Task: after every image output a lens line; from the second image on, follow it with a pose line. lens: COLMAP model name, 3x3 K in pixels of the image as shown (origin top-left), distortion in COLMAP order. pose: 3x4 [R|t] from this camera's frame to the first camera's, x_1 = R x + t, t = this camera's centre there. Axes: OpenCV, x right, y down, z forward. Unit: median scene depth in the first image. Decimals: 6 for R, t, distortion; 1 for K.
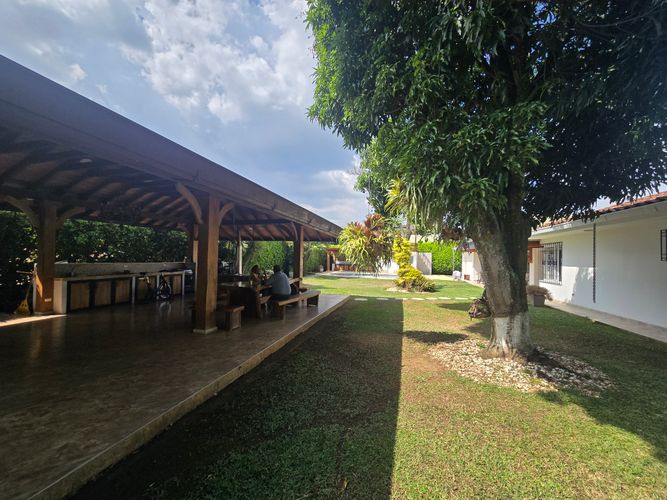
lens RADIAL K [[273.3, 0, 331.1], [0, 273.3, 253.0], [0, 0, 1]] dist [-0.007884, 0.003976]
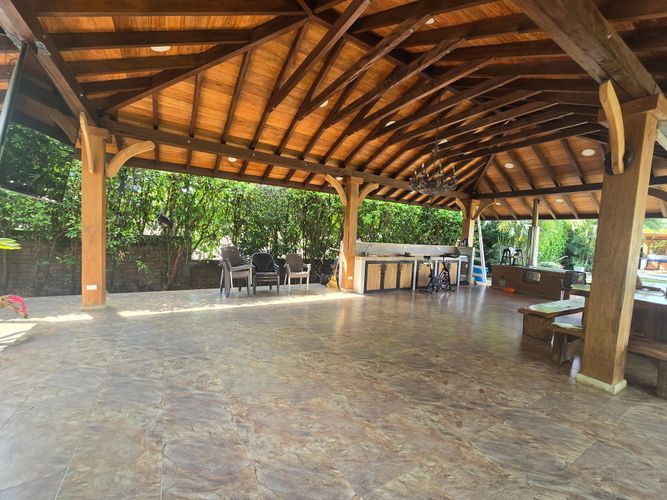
lens RADIAL K [[273.3, 0, 332.6], [0, 273.3, 251.2], [0, 0, 1]] dist [-0.007884, 0.003976]
pose [[0.722939, 0.060050, -0.688298, -0.319612], [-0.026012, 0.997875, 0.059738, 0.012659], [0.690422, -0.025283, 0.722964, 0.183893]]
